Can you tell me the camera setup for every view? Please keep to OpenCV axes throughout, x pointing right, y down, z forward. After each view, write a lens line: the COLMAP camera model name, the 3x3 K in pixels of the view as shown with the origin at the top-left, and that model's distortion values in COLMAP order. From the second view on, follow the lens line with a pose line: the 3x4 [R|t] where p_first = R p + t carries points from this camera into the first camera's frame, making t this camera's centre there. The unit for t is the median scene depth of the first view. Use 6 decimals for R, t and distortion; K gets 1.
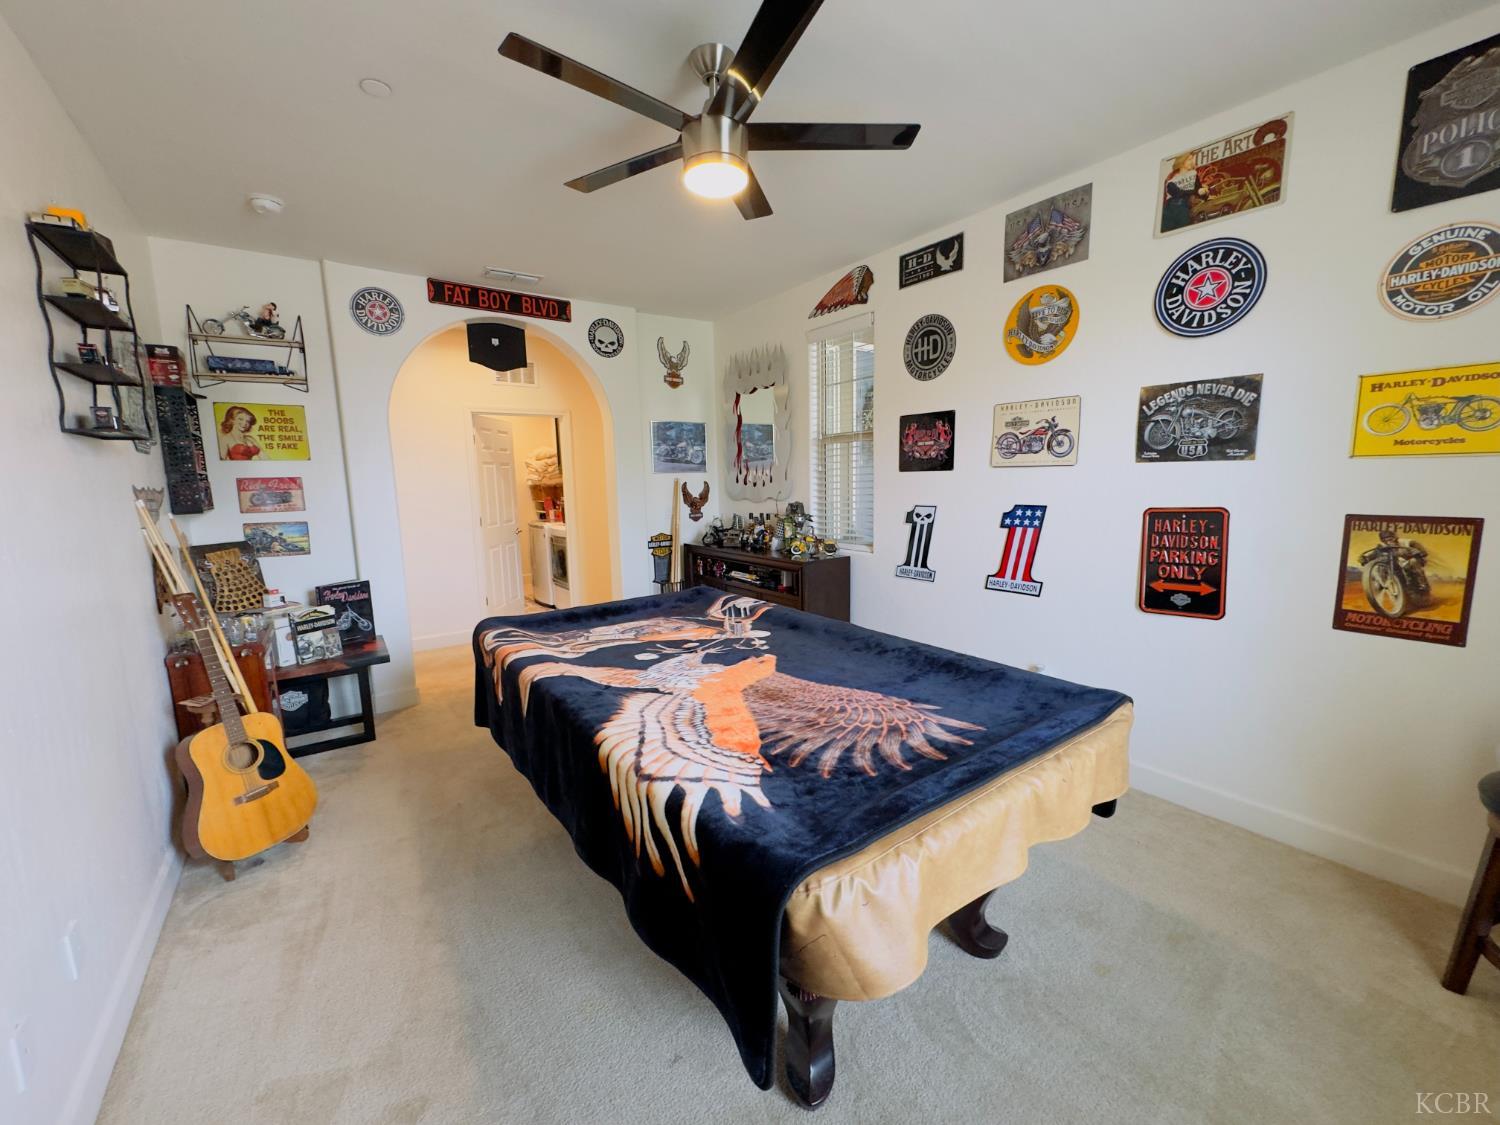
lens RADIAL K [[602.2, 0, 751.3], [0, 602.2, 556.6], [0, 0, 1]] dist [-0.001654, 0.000026]
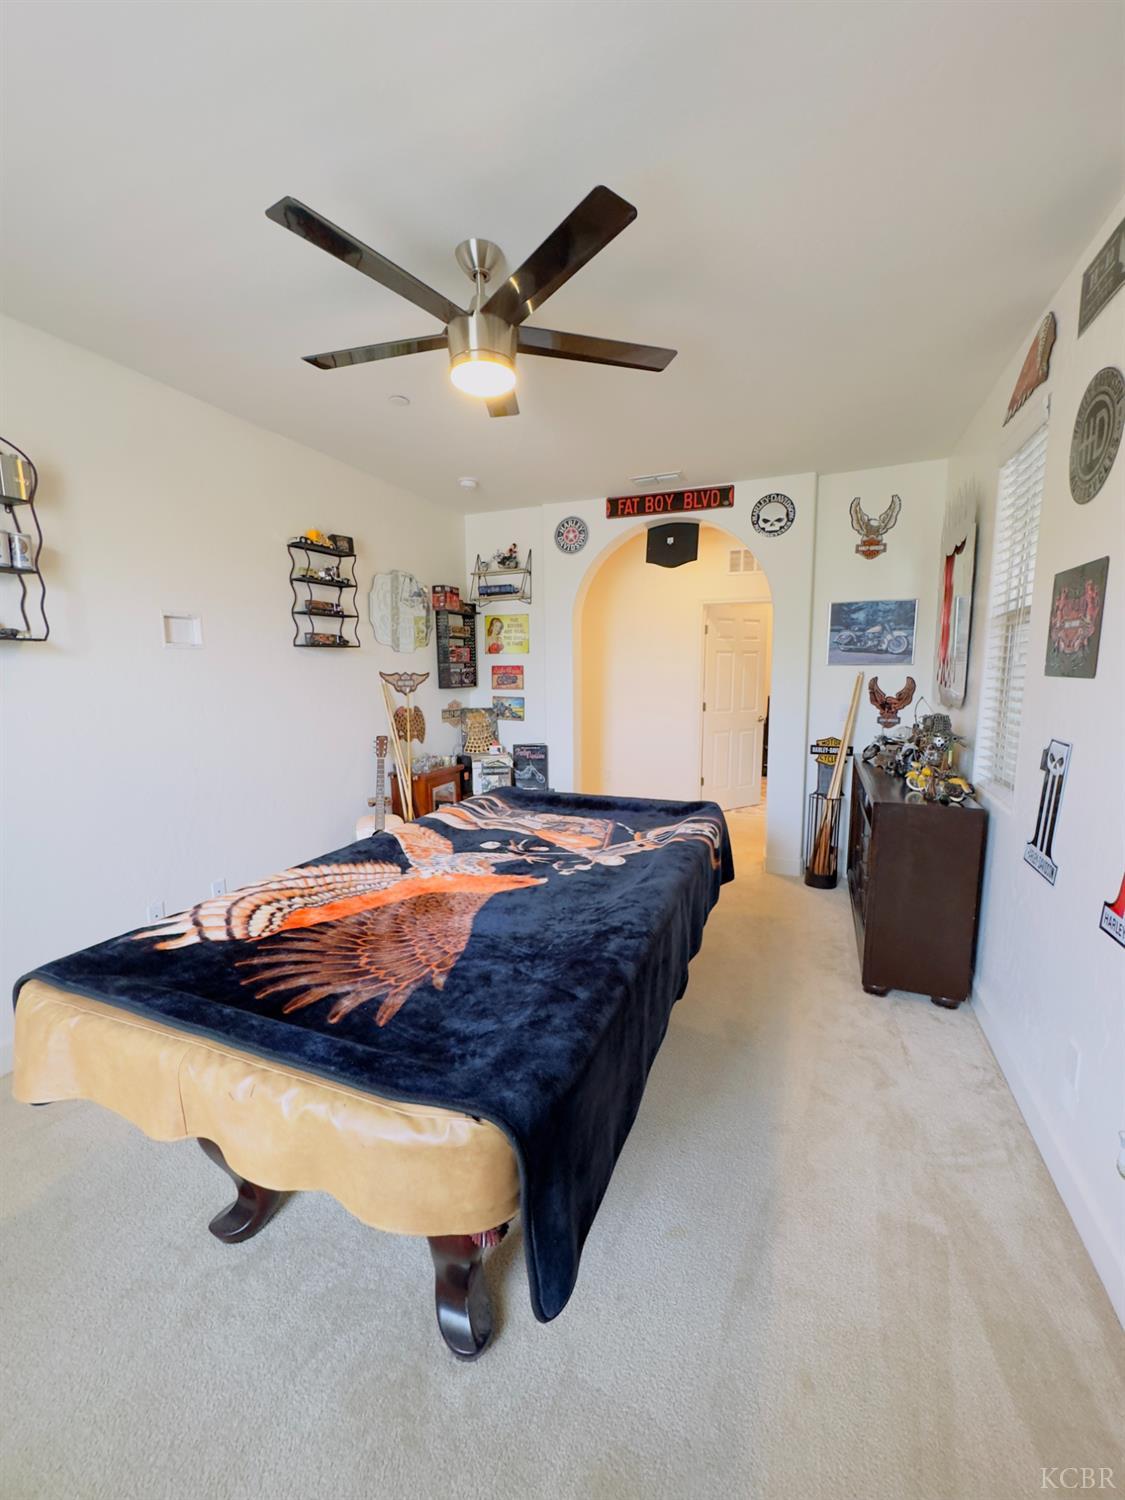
lens RADIAL K [[602.2, 0, 568.5], [0, 602.2, 749.2], [0, 0, 1]] dist [-0.001654, 0.000026]
pose [[0.523699, 0.136257, -0.840936, 0.531446], [-0.117921, 0.989218, 0.086847, -0.076727], [0.843702, 0.053683, 0.534121, 0.366071]]
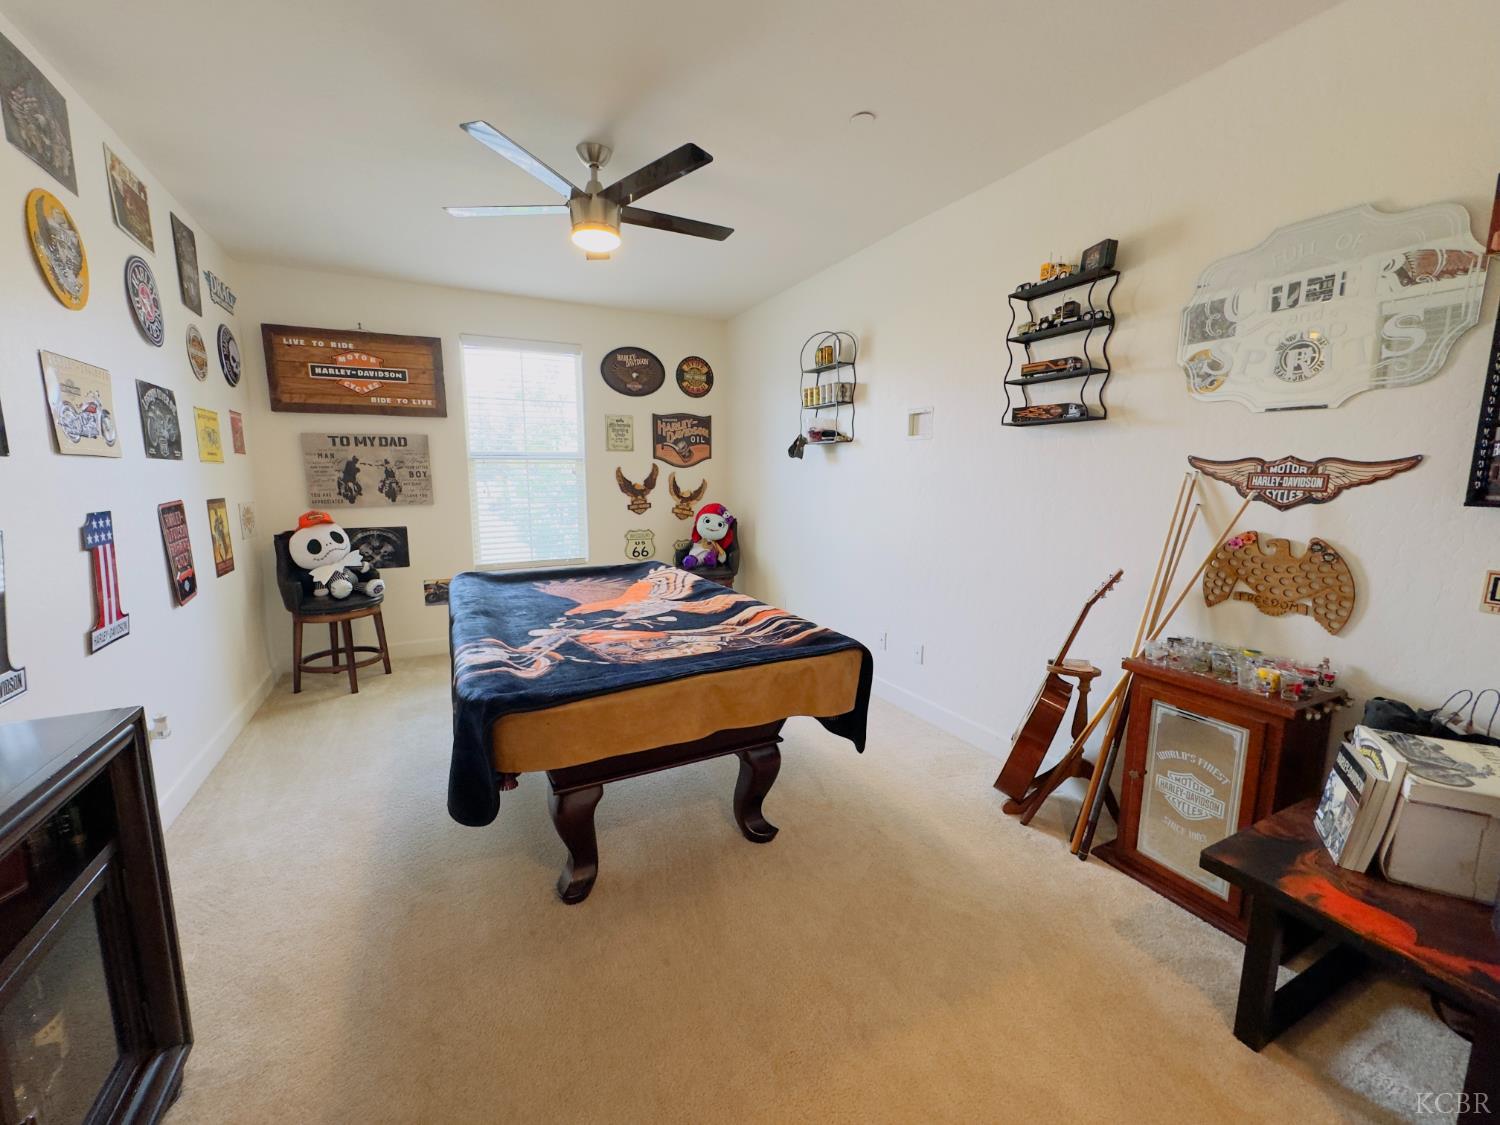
lens RADIAL K [[602.2, 0, 743.2], [0, 602.2, 563.0], [0, 0, 1]] dist [-0.001654, 0.000026]
pose [[-0.986191, -0.002684, 0.165592, -0.346450], [0.043431, 0.960684, 0.274228, -0.167500], [-0.159817, 0.277633, -0.947301, 1.390974]]
